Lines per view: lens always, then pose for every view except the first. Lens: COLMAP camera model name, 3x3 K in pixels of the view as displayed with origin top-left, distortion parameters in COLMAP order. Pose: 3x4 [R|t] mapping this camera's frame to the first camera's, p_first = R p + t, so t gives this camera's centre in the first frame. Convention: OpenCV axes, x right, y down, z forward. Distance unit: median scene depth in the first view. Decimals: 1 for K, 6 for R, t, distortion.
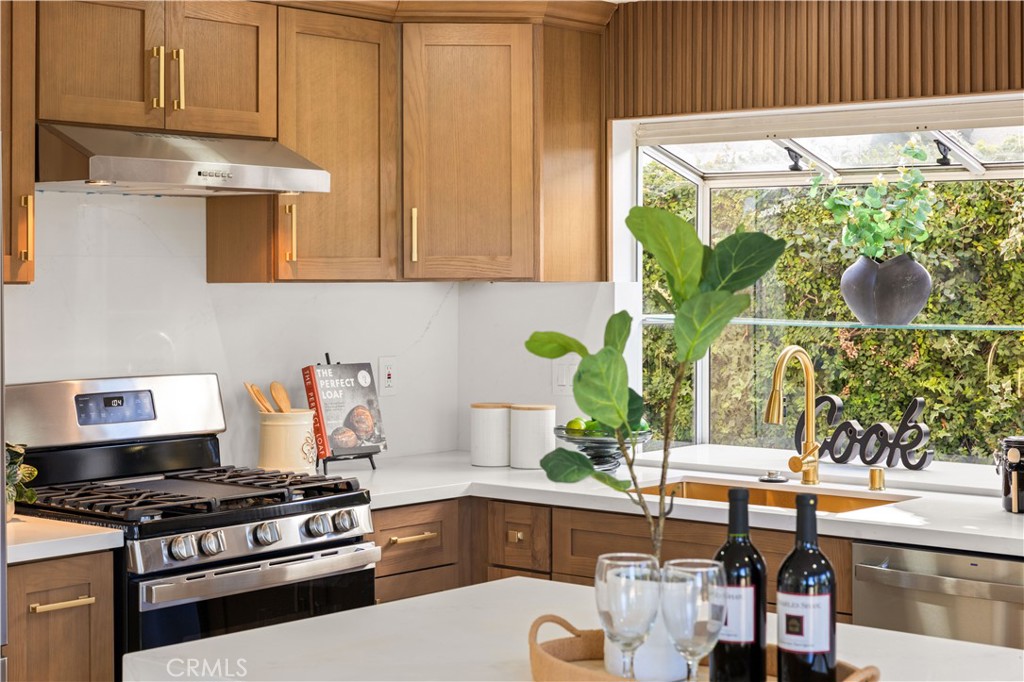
lens RADIAL K [[1799.3, 0, 509.5], [0, 1799.3, 291.4], [0, 0, 1]] dist [0.029546, -0.121940]
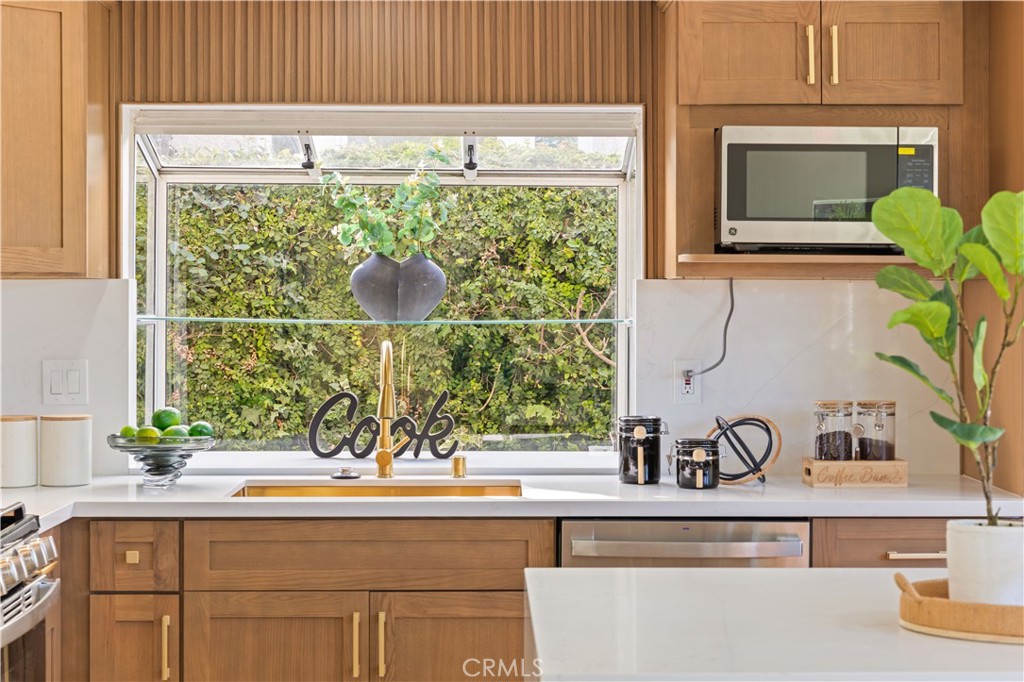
lens RADIAL K [[1799.3, 0, 509.5], [0, 1799.3, 291.4], [0, 0, 1]] dist [0.029546, -0.121940]
pose [[0.746409, 0.003021, 0.665481, -0.428810], [0.006010, 0.999918, -0.011280, 0.013334], [-0.665461, 0.012418, 0.746329, 0.185844]]
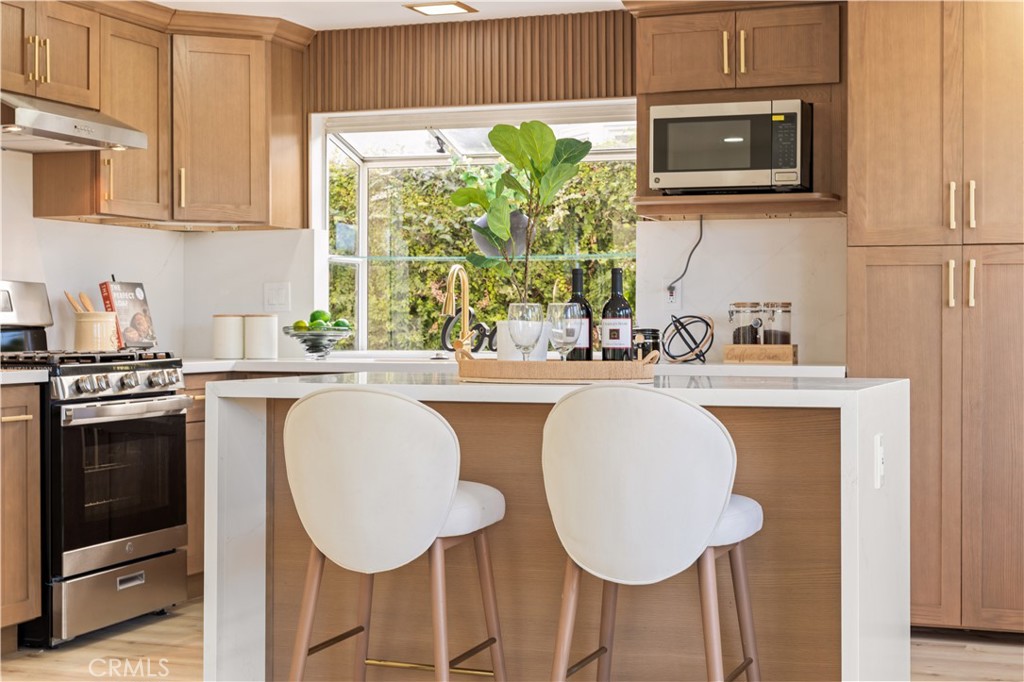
lens RADIAL K [[1673.3, 0, 512.0], [0, 1673.3, 341.0], [0, 0, 1]] dist [0.020679, 0.043771]
pose [[0.940164, -0.002222, 0.340714, -0.252027], [0.003113, 0.999993, -0.002070, 0.089108], [-0.340707, 0.003007, 0.940165, -0.292858]]
